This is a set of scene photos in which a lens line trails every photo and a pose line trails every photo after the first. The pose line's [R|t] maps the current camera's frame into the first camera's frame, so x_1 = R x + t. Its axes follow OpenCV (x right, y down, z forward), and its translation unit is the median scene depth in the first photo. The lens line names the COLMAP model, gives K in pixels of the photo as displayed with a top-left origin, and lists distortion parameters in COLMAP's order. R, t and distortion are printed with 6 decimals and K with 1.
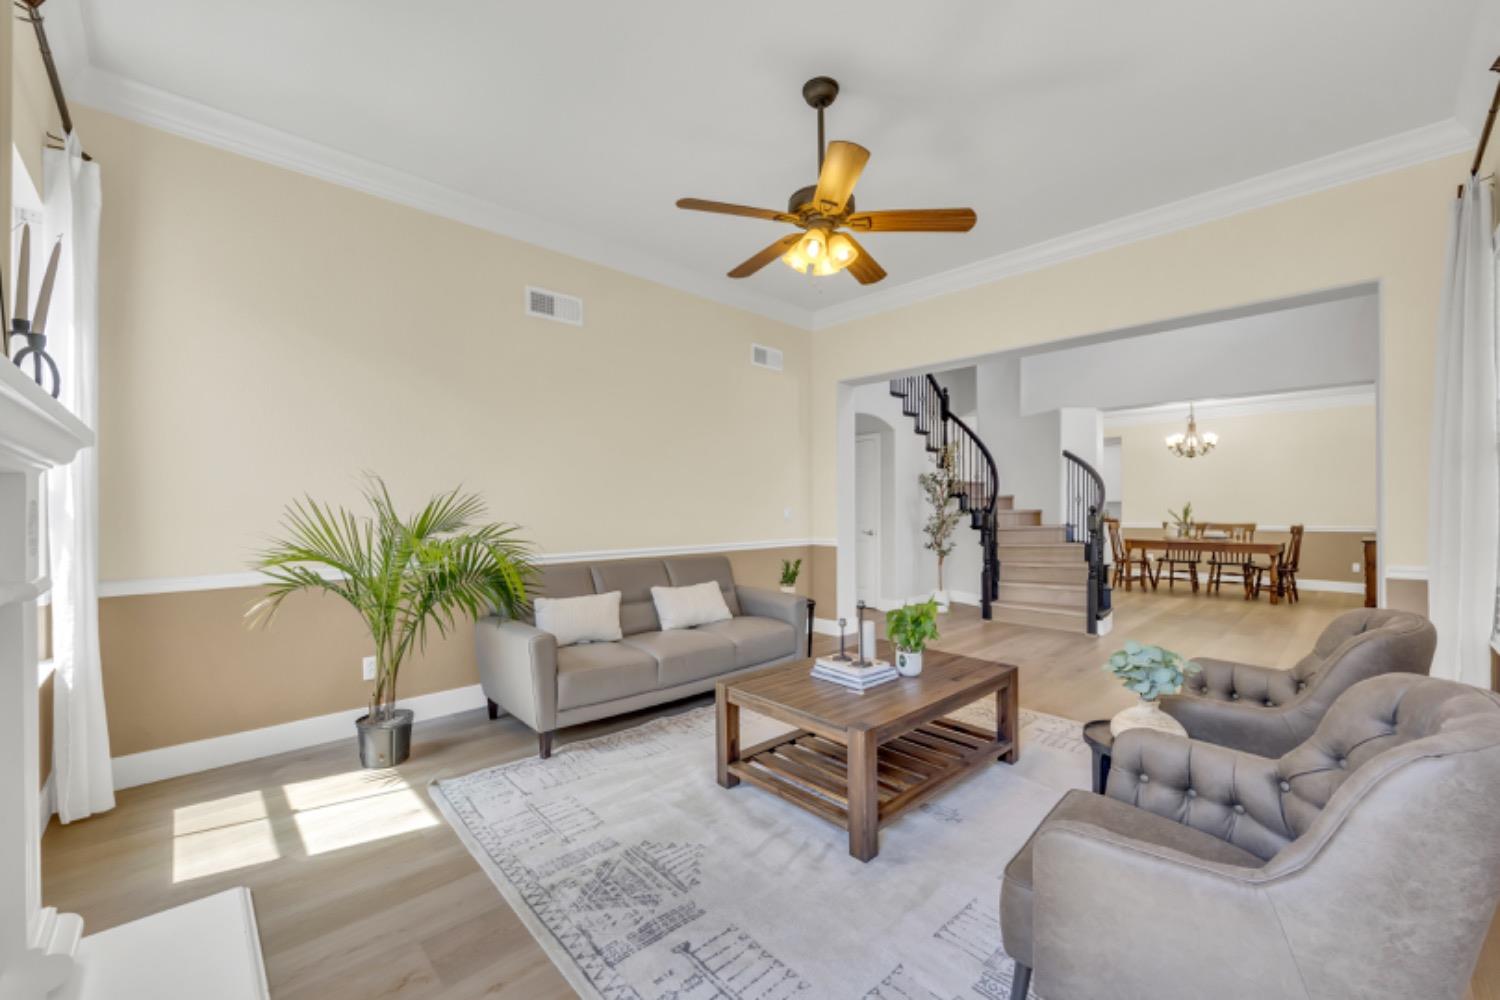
lens RADIAL K [[583.7, 0, 755.0], [0, 583.7, 503.2], [0, 0, 1]] dist [-0.000956, 0.000081]
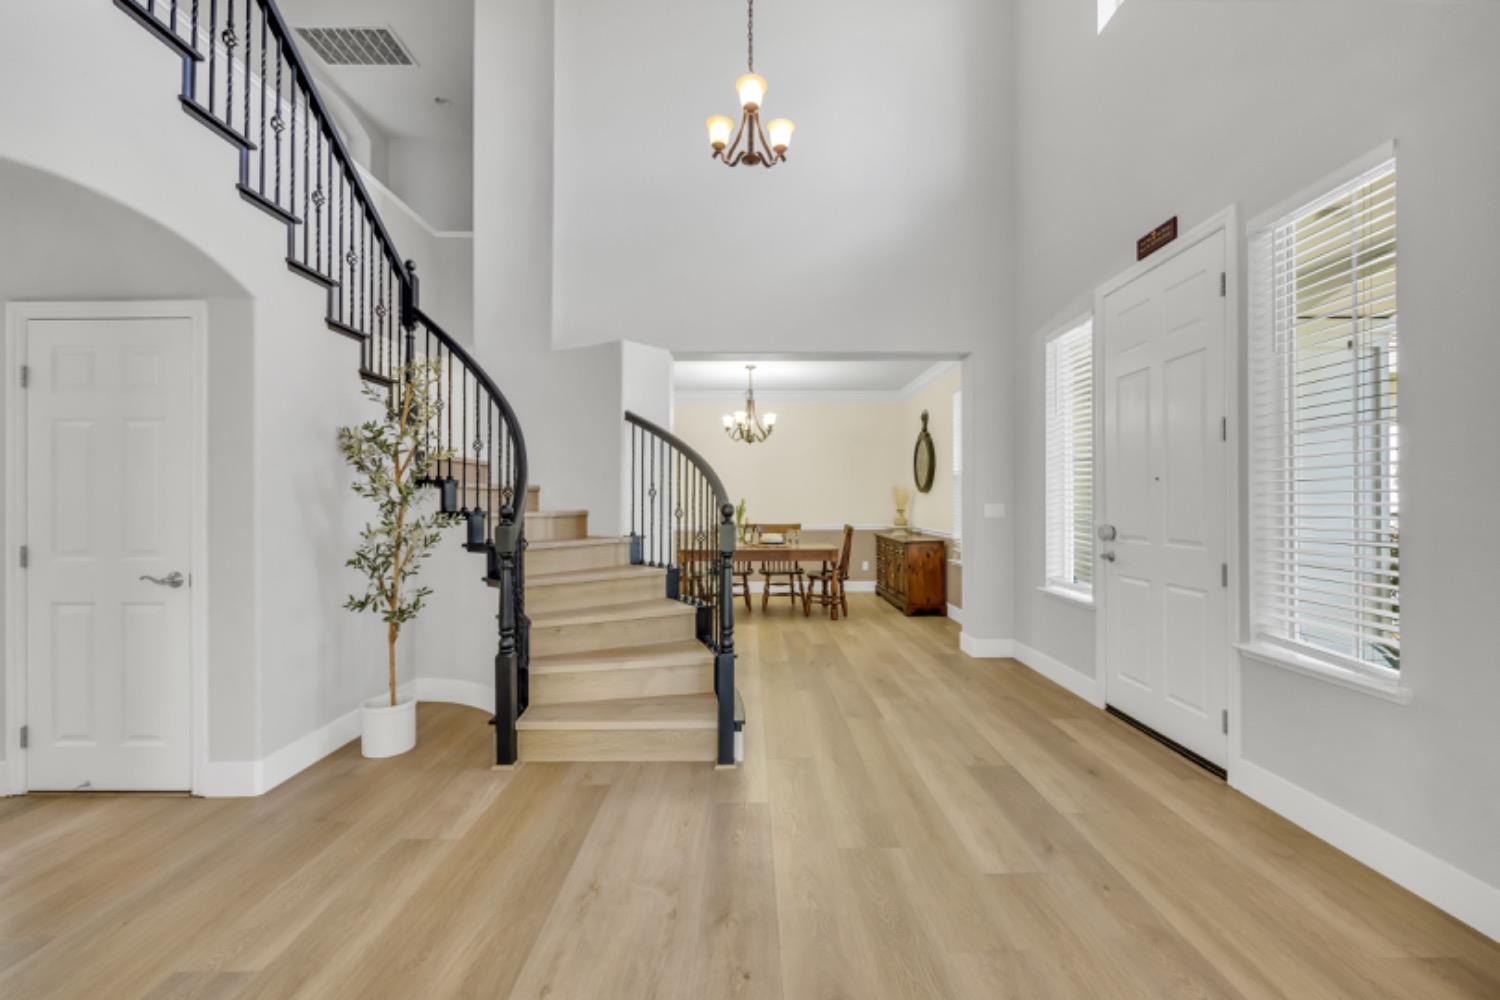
lens RADIAL K [[601.4, 0, 751.6], [0, 601.4, 500.1], [0, 0, 1]] dist [-0.001098, -0.000202]
pose [[0.684836, 0.003696, 0.728688, 0.161685], [0.000490, 0.999985, -0.005532, 0.004078], [-0.728697, 0.004146, 0.684823, 0.464148]]
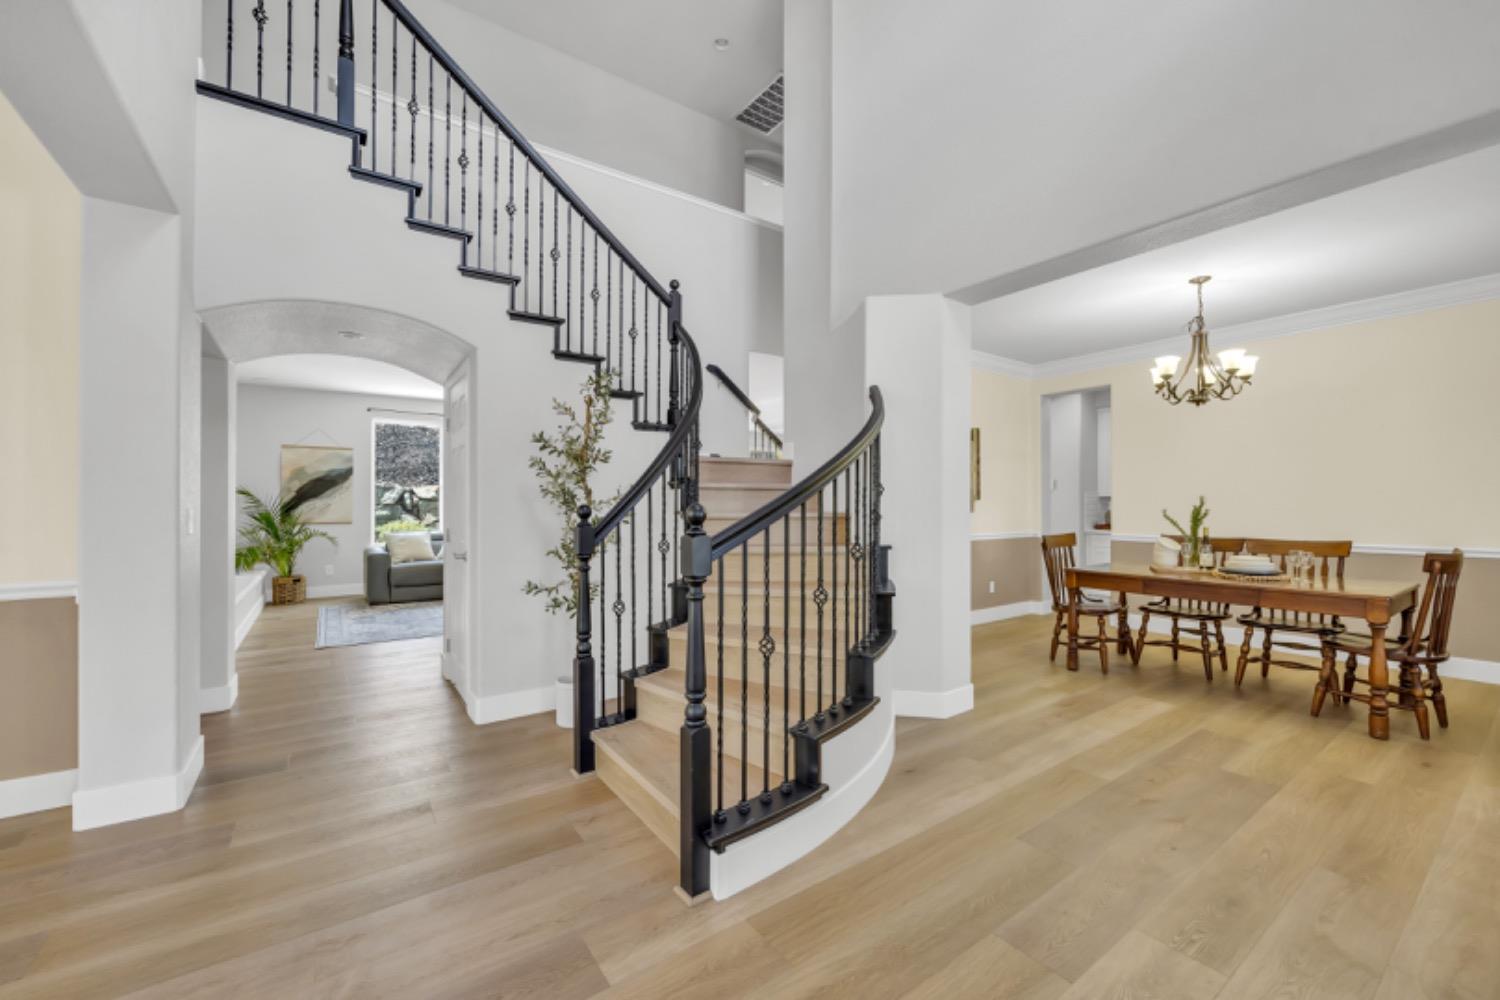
lens RADIAL K [[594.1, 0, 752.6], [0, 594.1, 502.1], [0, 0, 1]] dist [-0.003744, 0.000157]
pose [[0.989480, -0.000049, -0.144669, 0.481803], [0.000128, 1.000000, 0.000535, 0.002812], [0.144669, -0.000548, 0.989480, 0.489906]]
